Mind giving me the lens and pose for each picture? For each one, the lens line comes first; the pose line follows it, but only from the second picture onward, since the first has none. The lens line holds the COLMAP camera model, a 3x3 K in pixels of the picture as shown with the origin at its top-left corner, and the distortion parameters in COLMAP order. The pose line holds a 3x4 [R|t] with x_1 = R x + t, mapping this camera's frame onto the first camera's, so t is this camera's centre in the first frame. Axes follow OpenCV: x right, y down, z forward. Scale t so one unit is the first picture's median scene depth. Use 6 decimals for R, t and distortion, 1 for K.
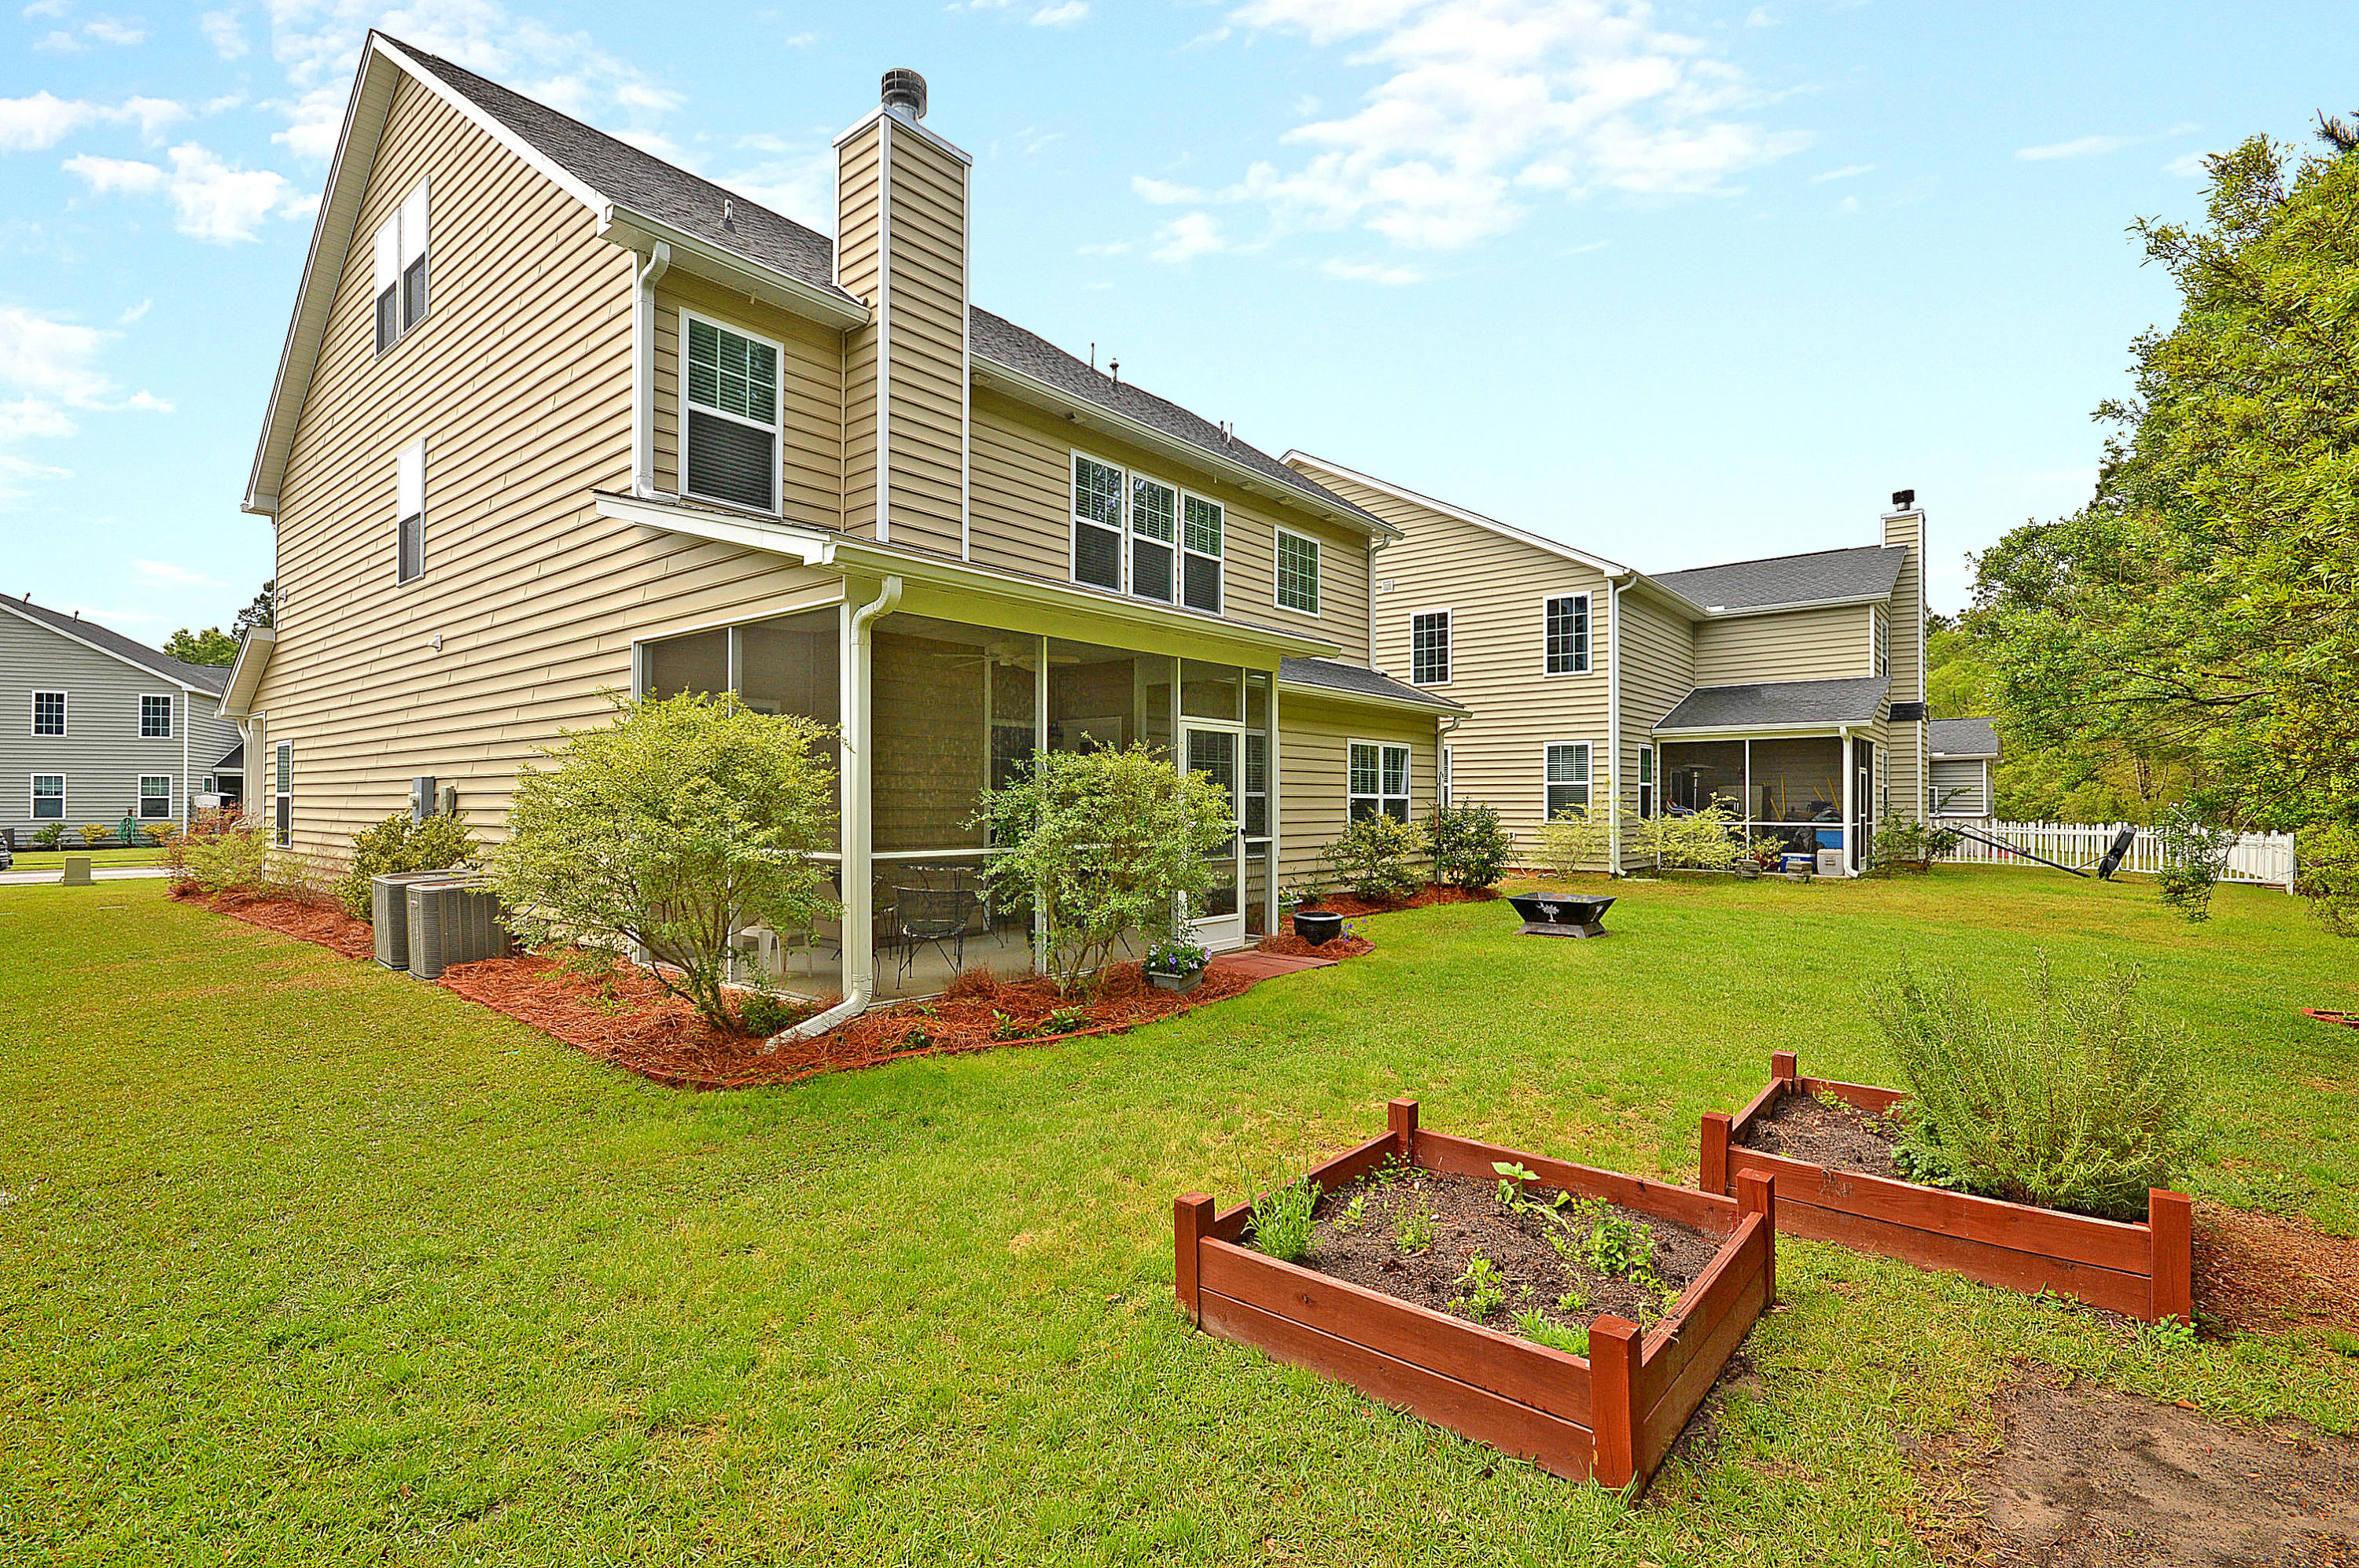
lens RADIAL K [[1059.5, 0, 1225.3], [0, 1059.5, 792.4], [0, 0, 1]] dist [0.002353, 0.000218]
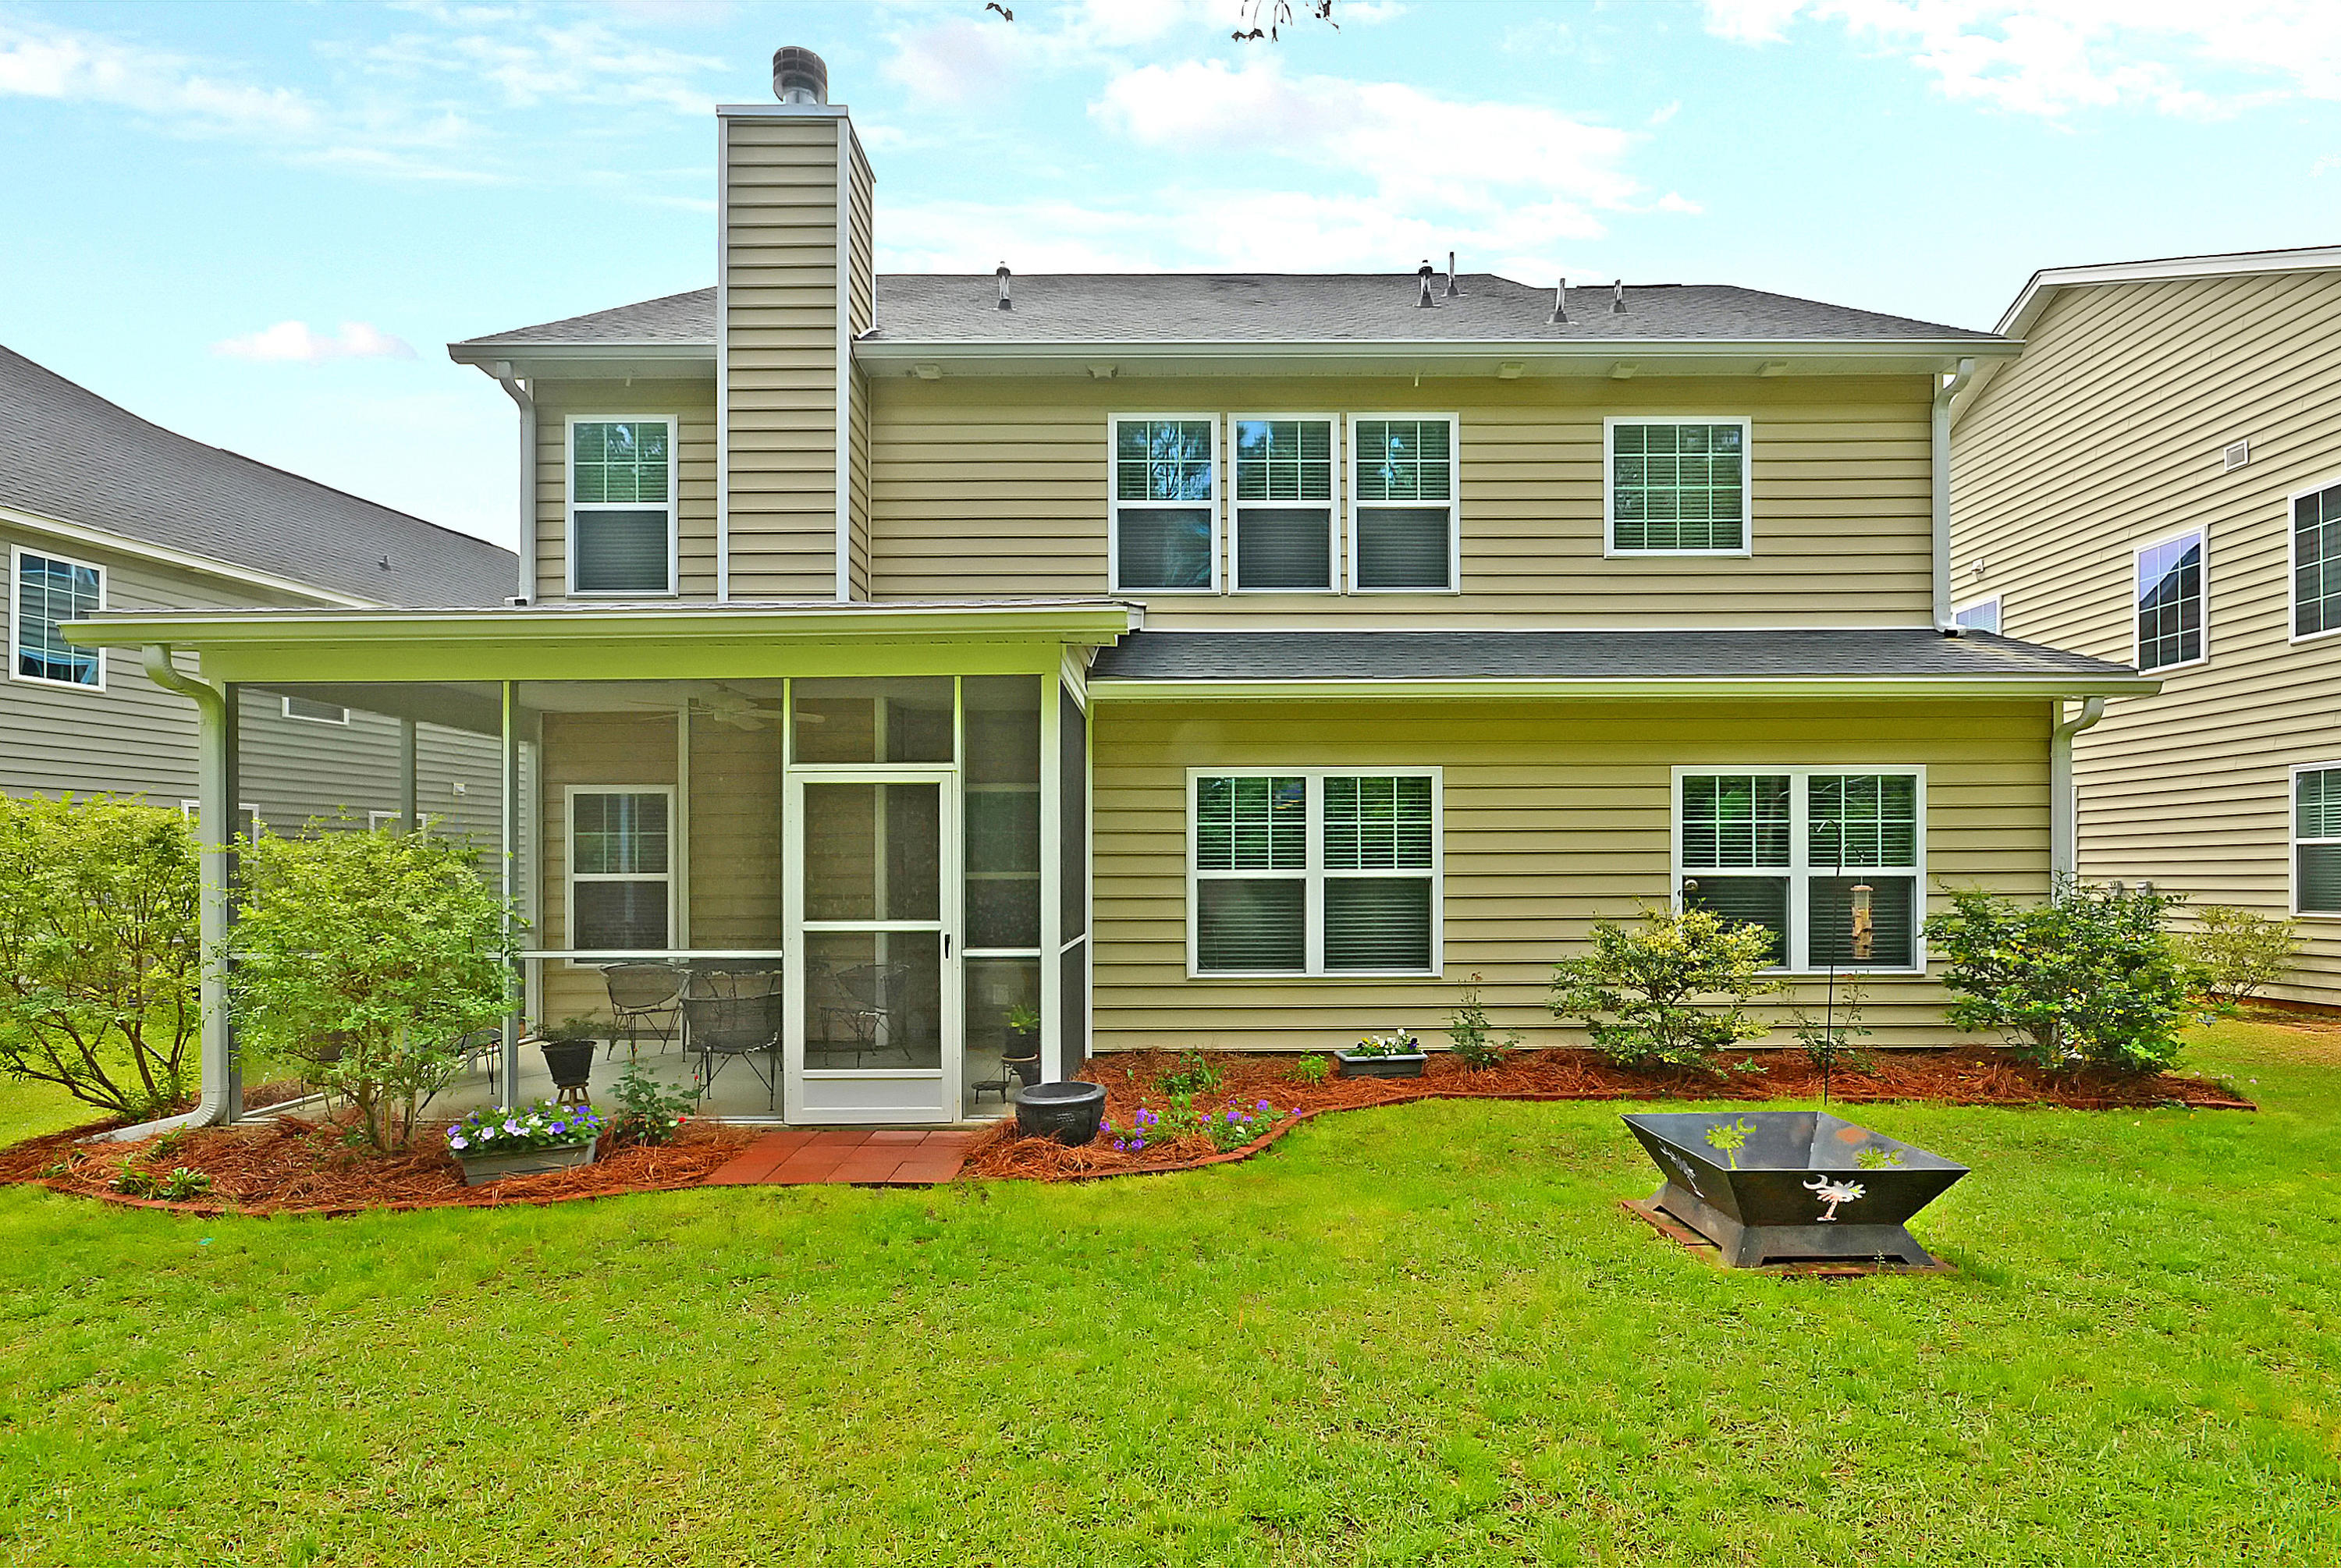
lens RADIAL K [[997.0, 0, 1176.7], [0, 997.0, 873.4], [0, 0, 1]] dist [0.000279, 0.000051]
pose [[0.621743, -0.005637, -0.783201, 0.373410], [0.014260, 0.999890, 0.004124, -0.002613], [0.783091, -0.013733, 0.621755, 0.513881]]
